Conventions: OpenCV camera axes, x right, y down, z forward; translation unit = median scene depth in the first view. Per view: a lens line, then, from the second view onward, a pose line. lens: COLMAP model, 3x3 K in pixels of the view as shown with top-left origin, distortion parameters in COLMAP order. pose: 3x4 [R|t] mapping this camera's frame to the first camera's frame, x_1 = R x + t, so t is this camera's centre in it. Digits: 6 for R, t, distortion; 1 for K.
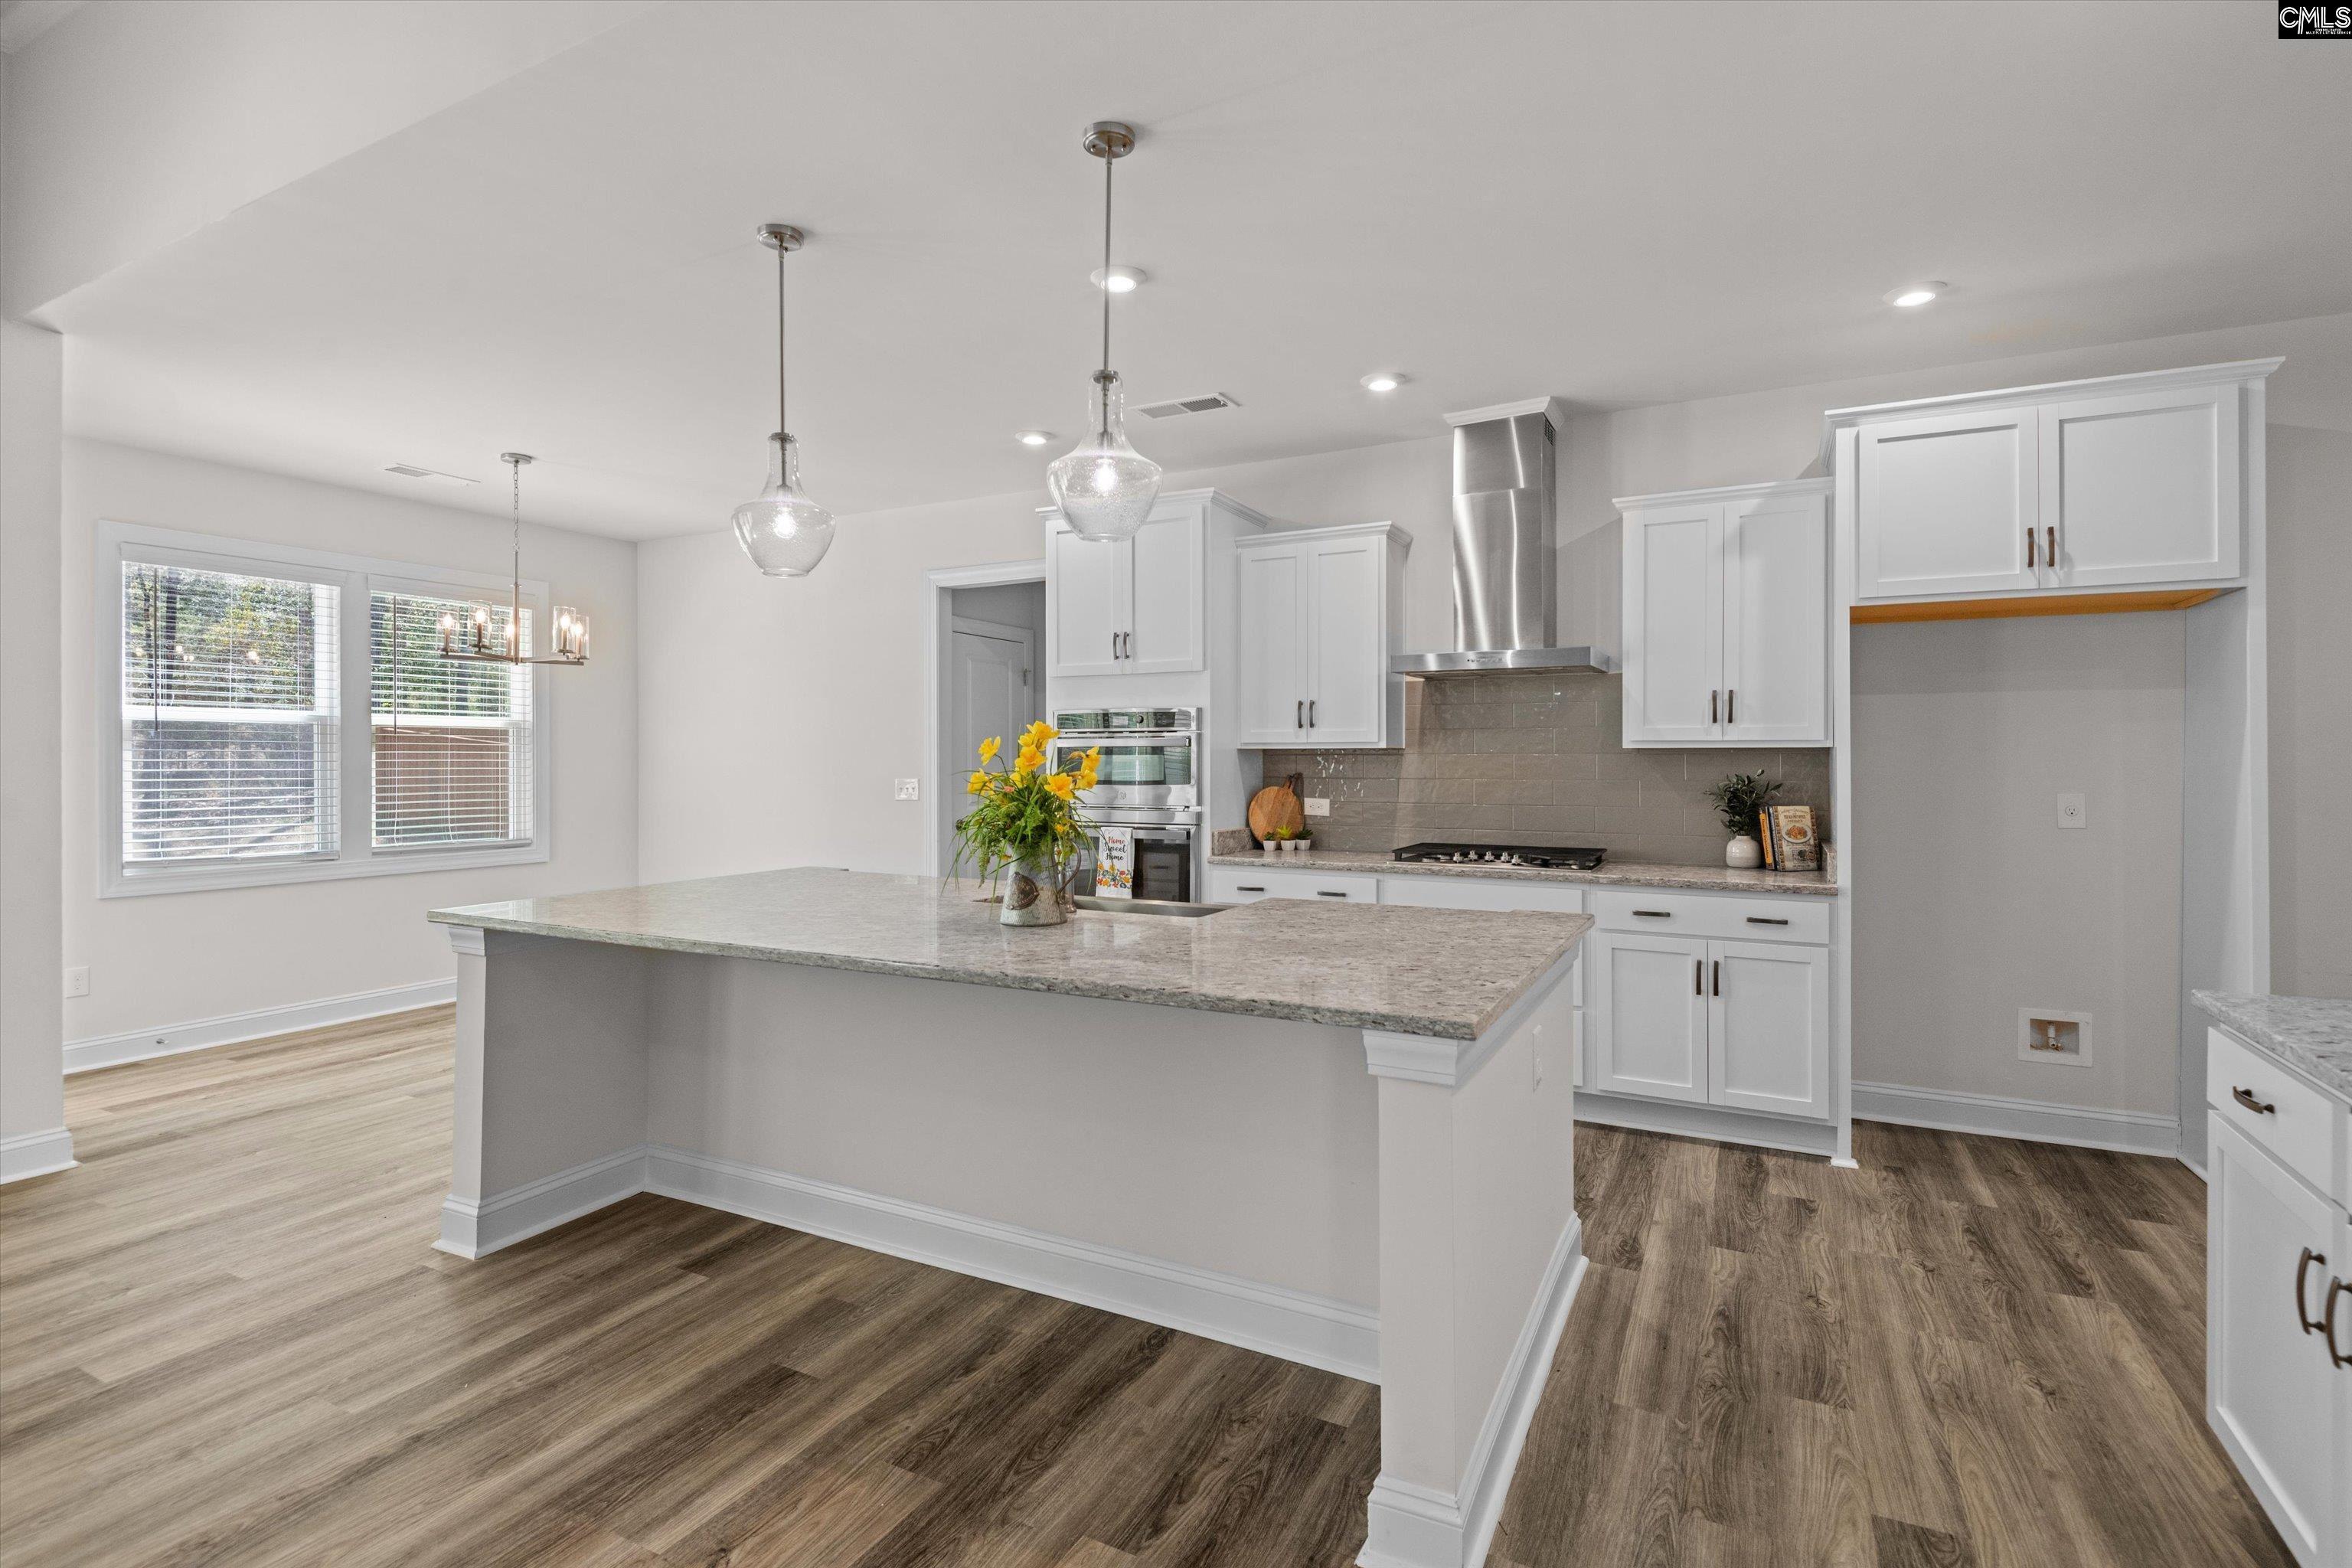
lens RADIAL K [[1123.5, 0, 1156.6], [0, 1123.5, 762.3], [0, 0, 1]] dist [0.030186, -0.022947]
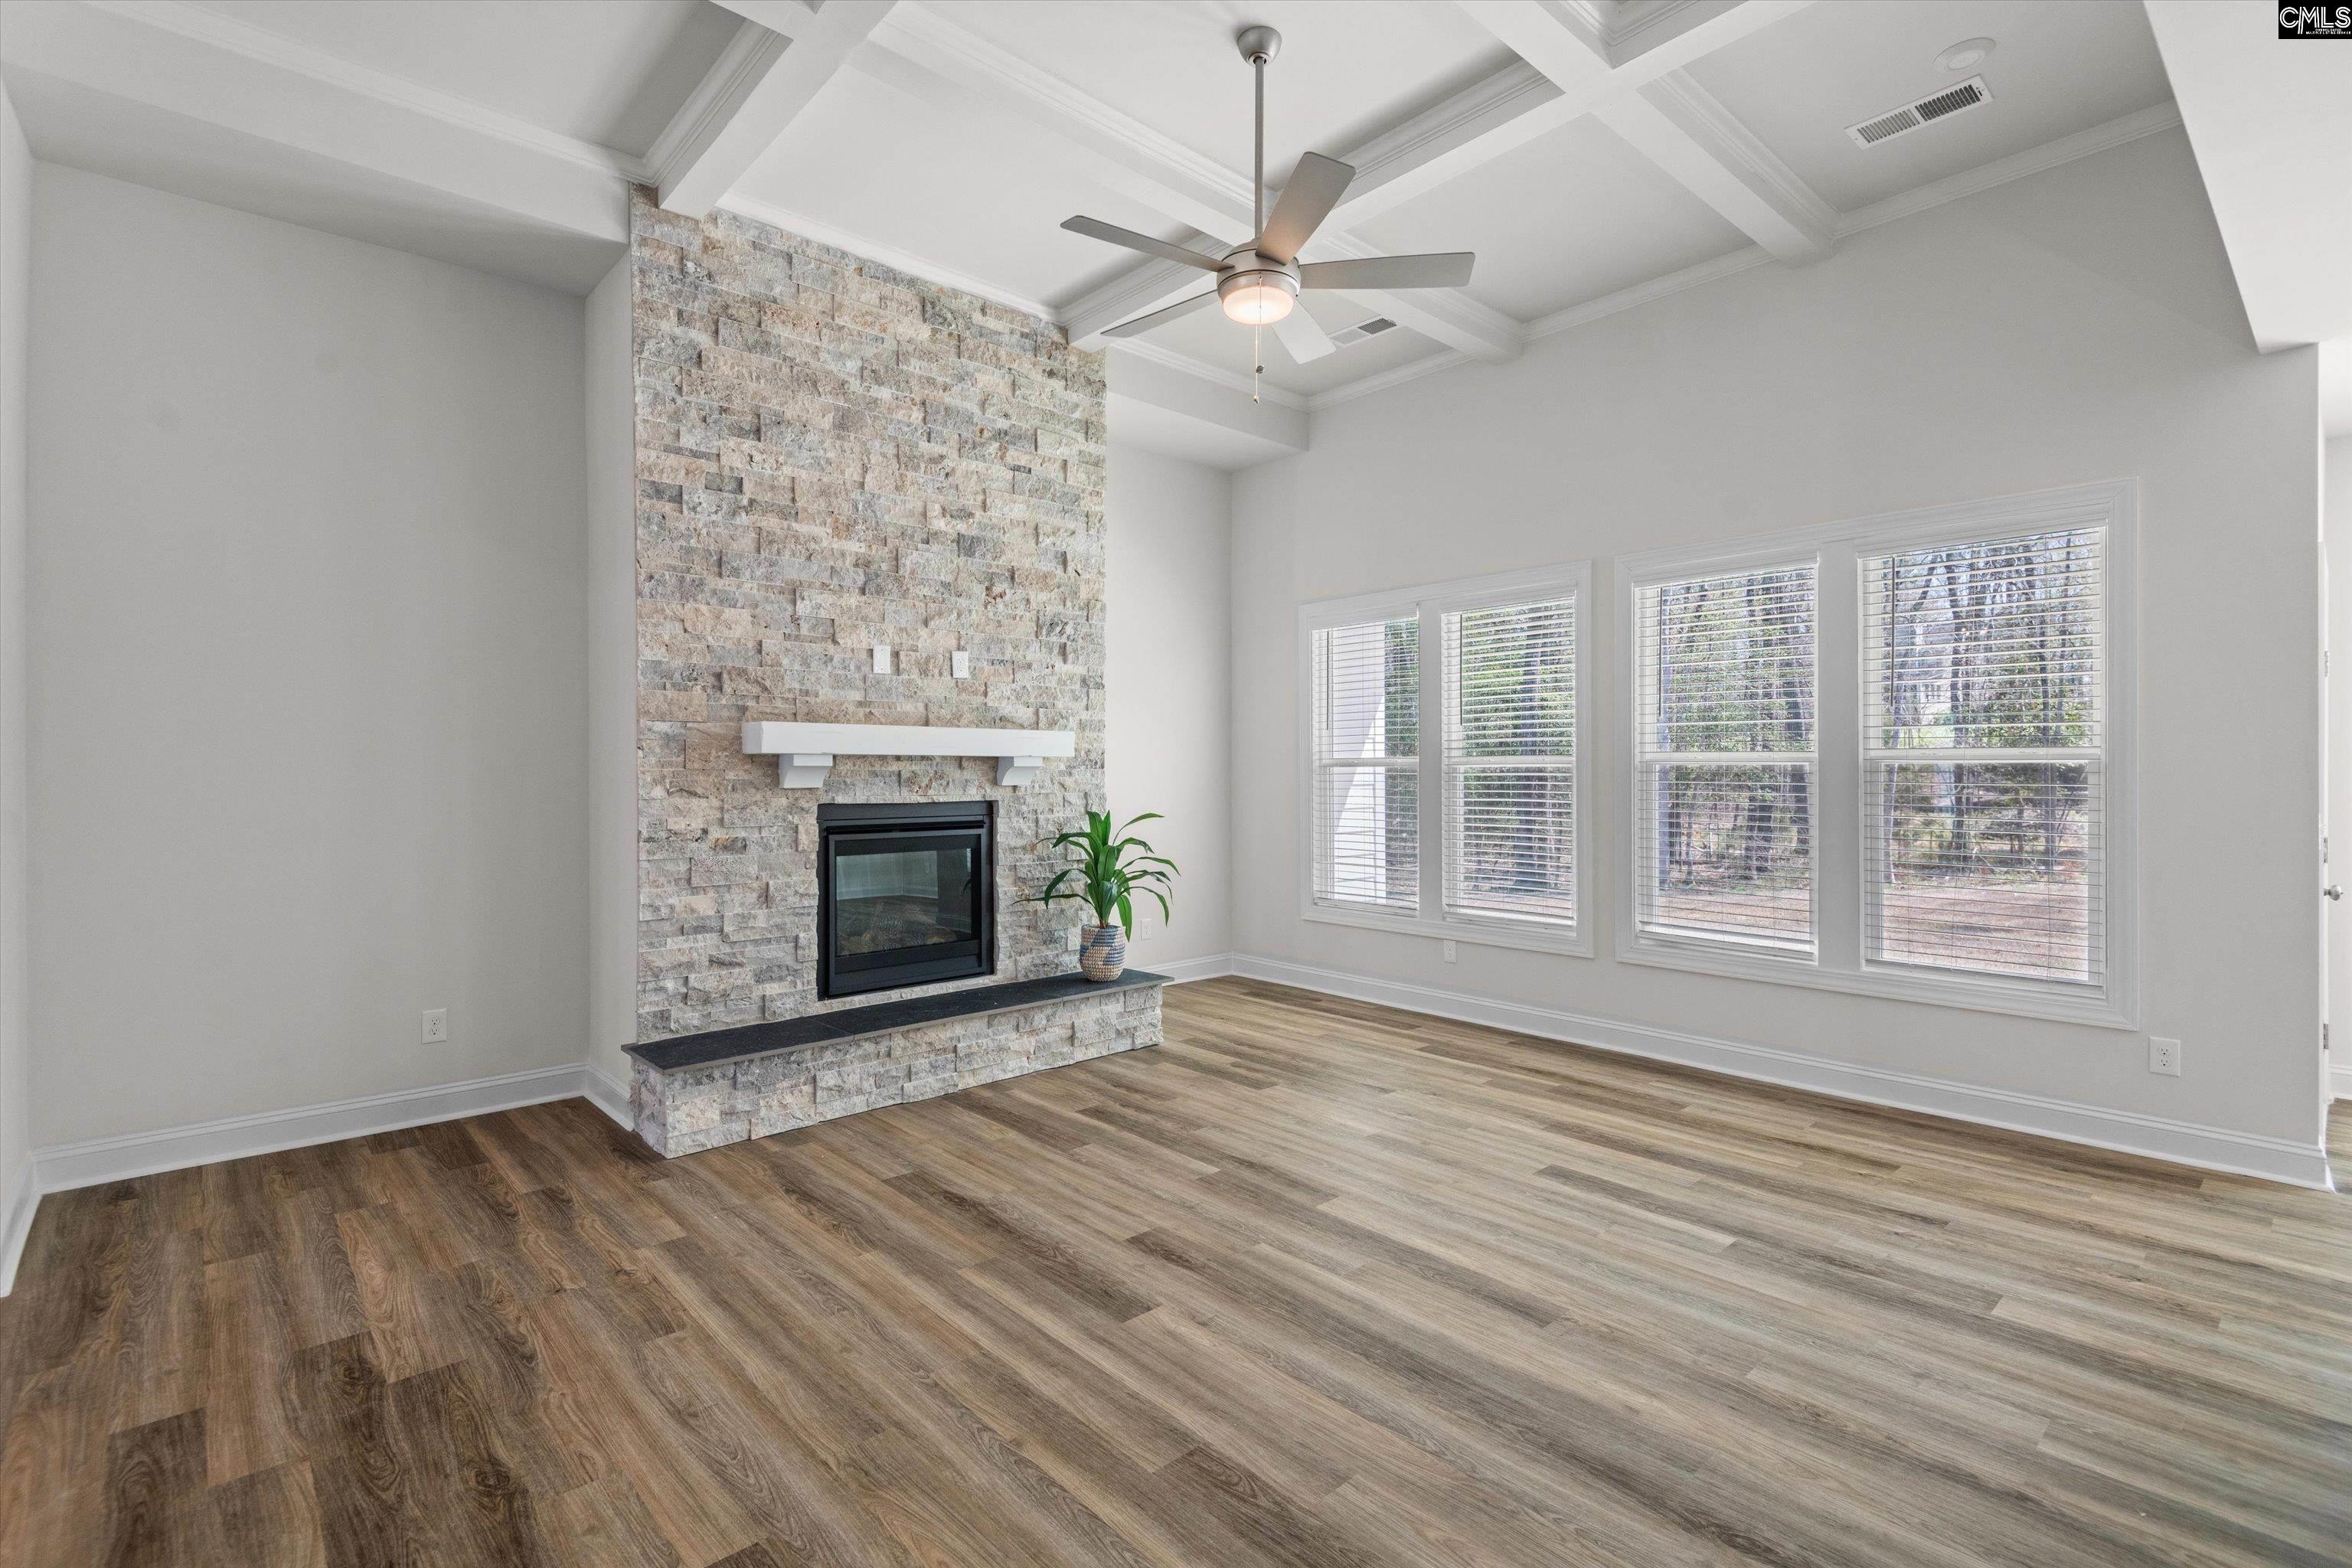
lens RADIAL K [[1061.0, 0, 1168.6], [0, 1061.0, 775.0], [0, 0, 1]] dist [0.040156, -0.026359]
pose [[-0.343023, 0.004542, -0.939316, 0.218519], [-0.001177, 0.999985, 0.005266, -0.005933], [0.939326, 0.002912, -0.343012, 0.319843]]
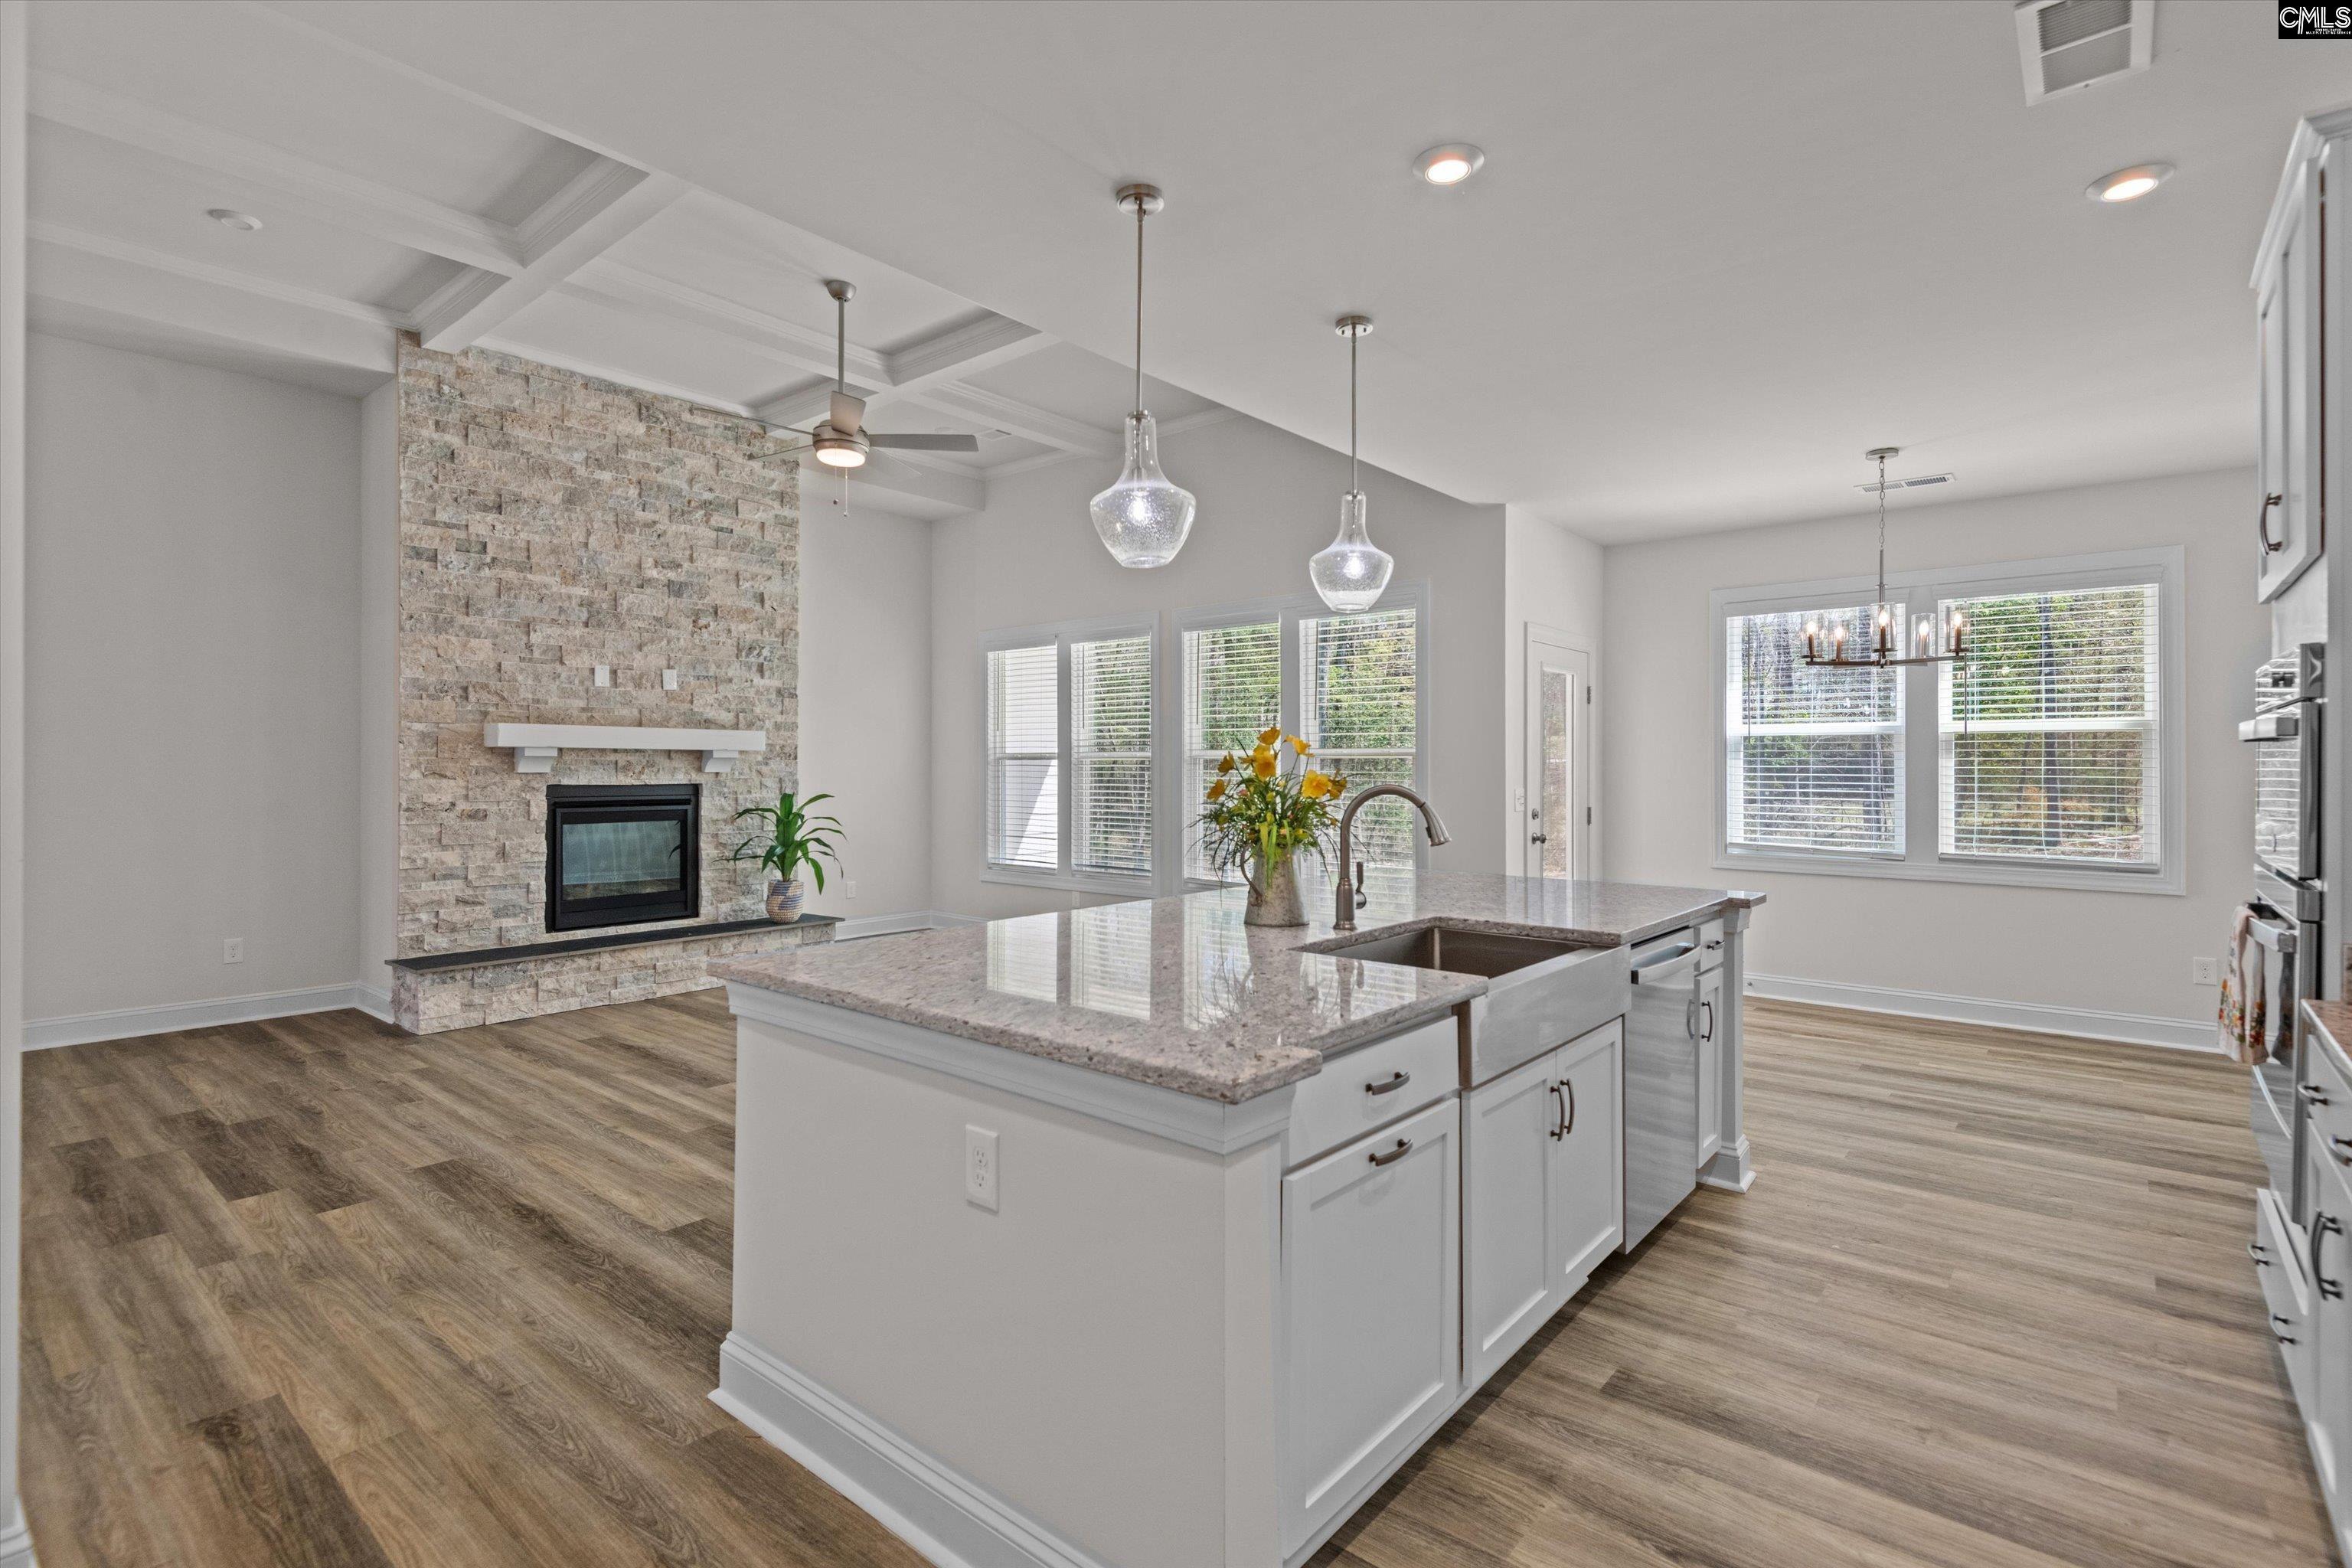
lens RADIAL K [[1088.8, 0, 1164.1], [0, 1088.8, 762.7], [0, 0, 1]] dist [0.028931, -0.020525]
pose [[-0.214299, -0.003972, -0.976760, 0.576603], [-0.004570, 0.999985, -0.003064, 0.000155], [0.976758, 0.003807, -0.214313, 0.727287]]
